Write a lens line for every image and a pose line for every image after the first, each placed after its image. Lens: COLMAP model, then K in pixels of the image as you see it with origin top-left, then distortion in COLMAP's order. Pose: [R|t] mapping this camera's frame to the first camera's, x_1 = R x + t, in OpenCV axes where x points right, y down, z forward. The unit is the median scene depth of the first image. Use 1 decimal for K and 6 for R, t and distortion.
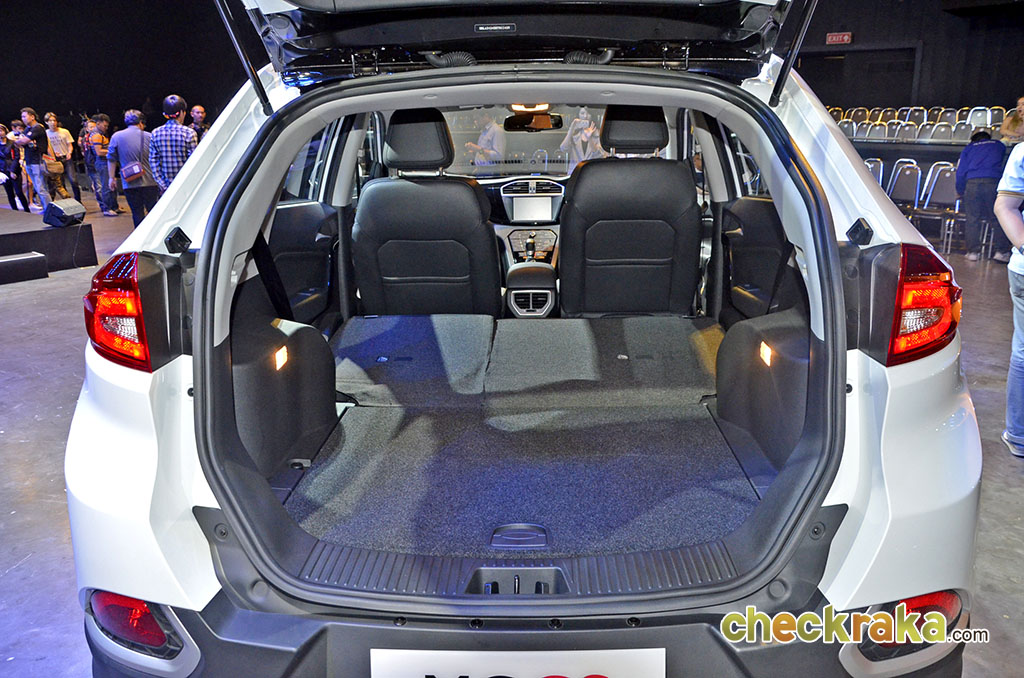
lens RADIAL K [[791.5, 0, 512.0], [0, 791.5, 339.0], [0, 0, 1]] dist [-0.158670, 0.114991]
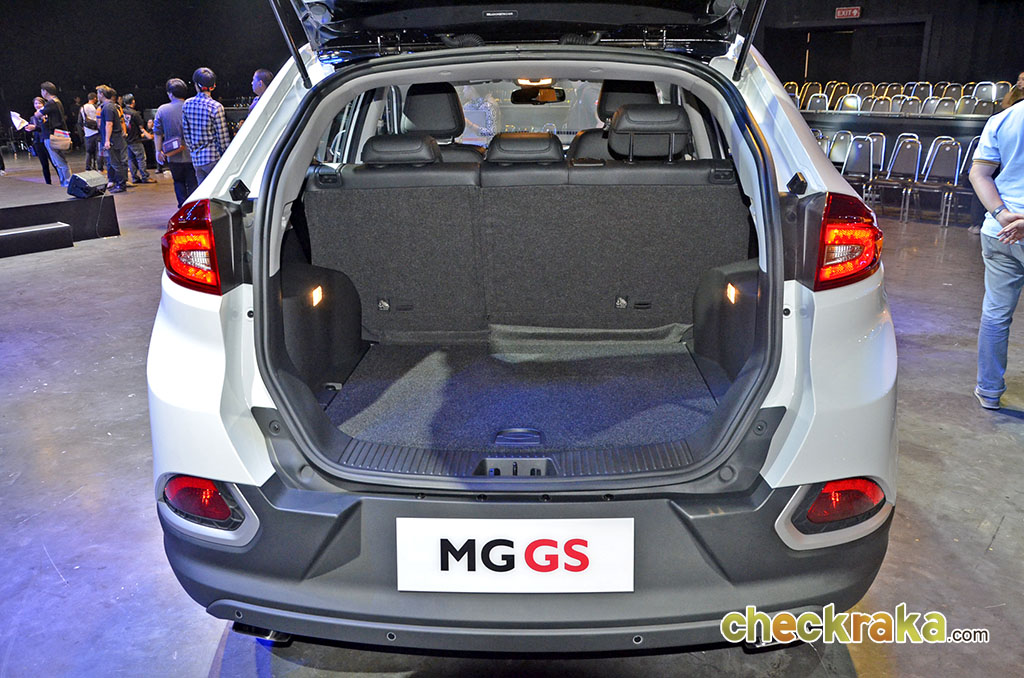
lens RADIAL K [[791.5, 0, 512.0], [0, 791.5, 339.0], [0, 0, 1]] dist [-0.158670, 0.114991]
pose [[0.999912, 0.004117, -0.012584, 0.013092], [-0.003725, 0.999512, 0.031002, 0.056107], [0.012706, -0.030952, 0.999440, -0.190630]]
